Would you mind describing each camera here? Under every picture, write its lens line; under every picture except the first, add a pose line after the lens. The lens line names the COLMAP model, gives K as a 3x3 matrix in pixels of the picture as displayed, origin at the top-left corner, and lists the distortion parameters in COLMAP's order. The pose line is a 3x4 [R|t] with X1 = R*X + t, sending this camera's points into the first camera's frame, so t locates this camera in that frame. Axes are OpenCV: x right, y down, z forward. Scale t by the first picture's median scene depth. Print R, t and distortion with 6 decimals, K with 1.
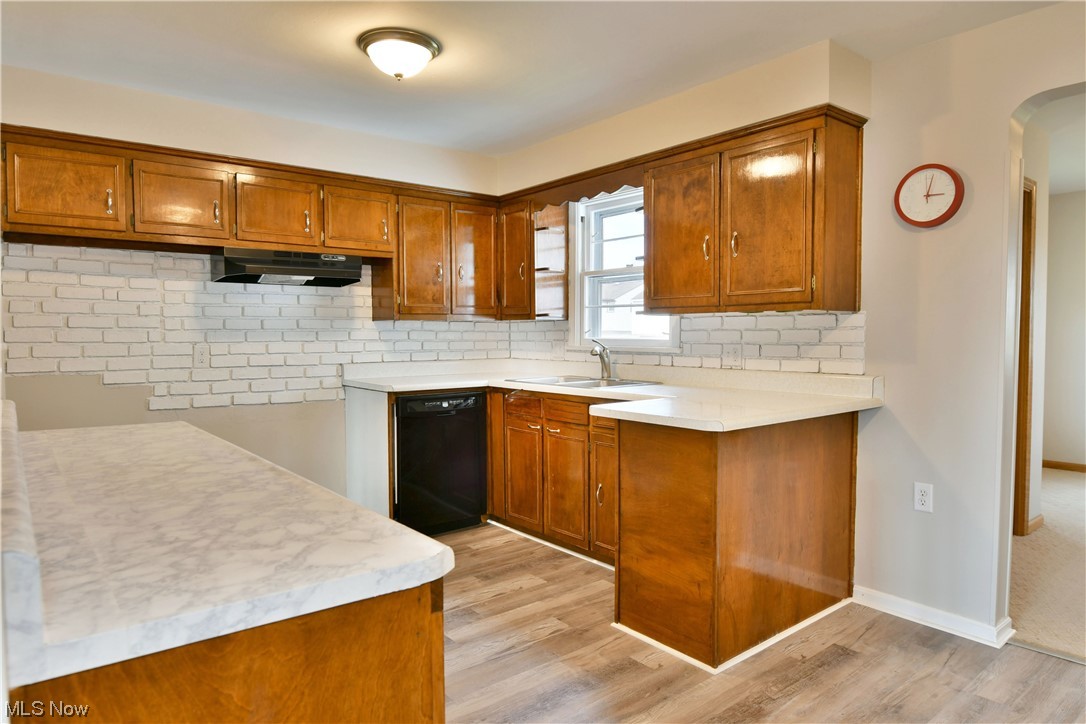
lens RADIAL K [[670.0, 0, 537.5], [0, 670.0, 362.8], [0, 0, 1]] dist [-0.012581, -0.003978]
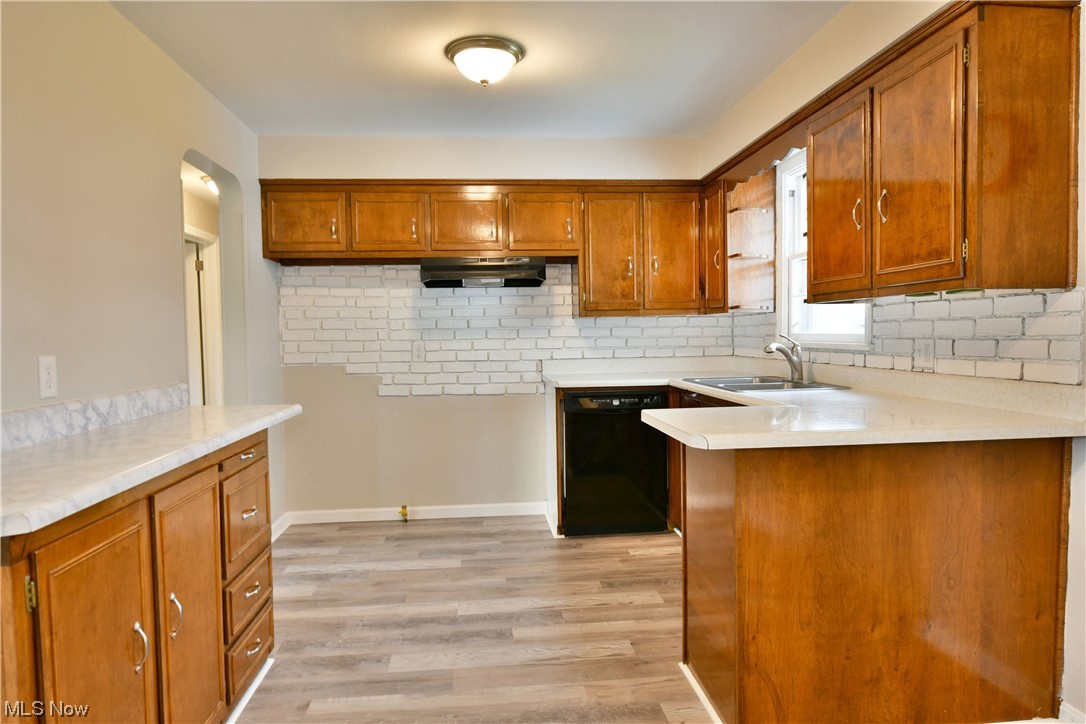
lens RADIAL K [[667.9, 0, 538.1], [0, 667.9, 363.8], [0, 0, 1]] dist [-0.011731, -0.002975]
pose [[0.833352, 0.014377, -0.552556, 0.367159], [-0.010674, 0.999894, 0.009918, -0.003176], [0.552640, -0.002368, 0.833417, 0.154955]]
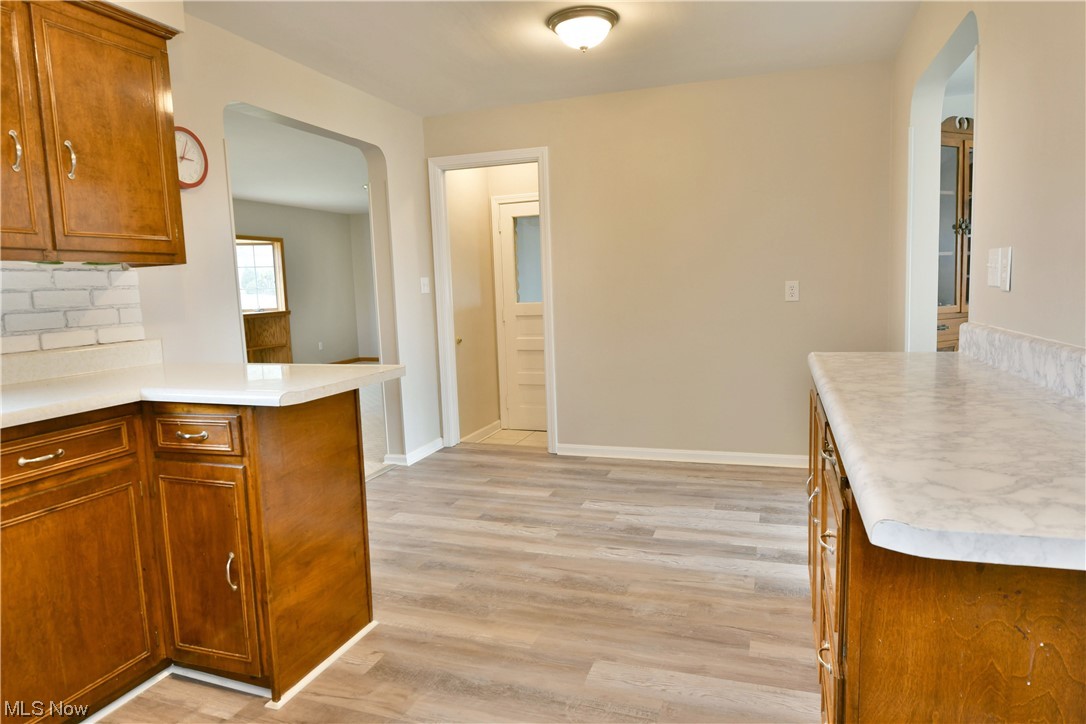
lens RADIAL K [[672.1, 0, 539.3], [0, 672.1, 364.0], [0, 0, 1]] dist [-0.011151, -0.004511]
pose [[-0.526133, -0.077379, 0.846875, -0.505676], [0.073377, 0.988007, 0.135860, -0.029778], [-0.847231, 0.133621, -0.514145, 0.923132]]
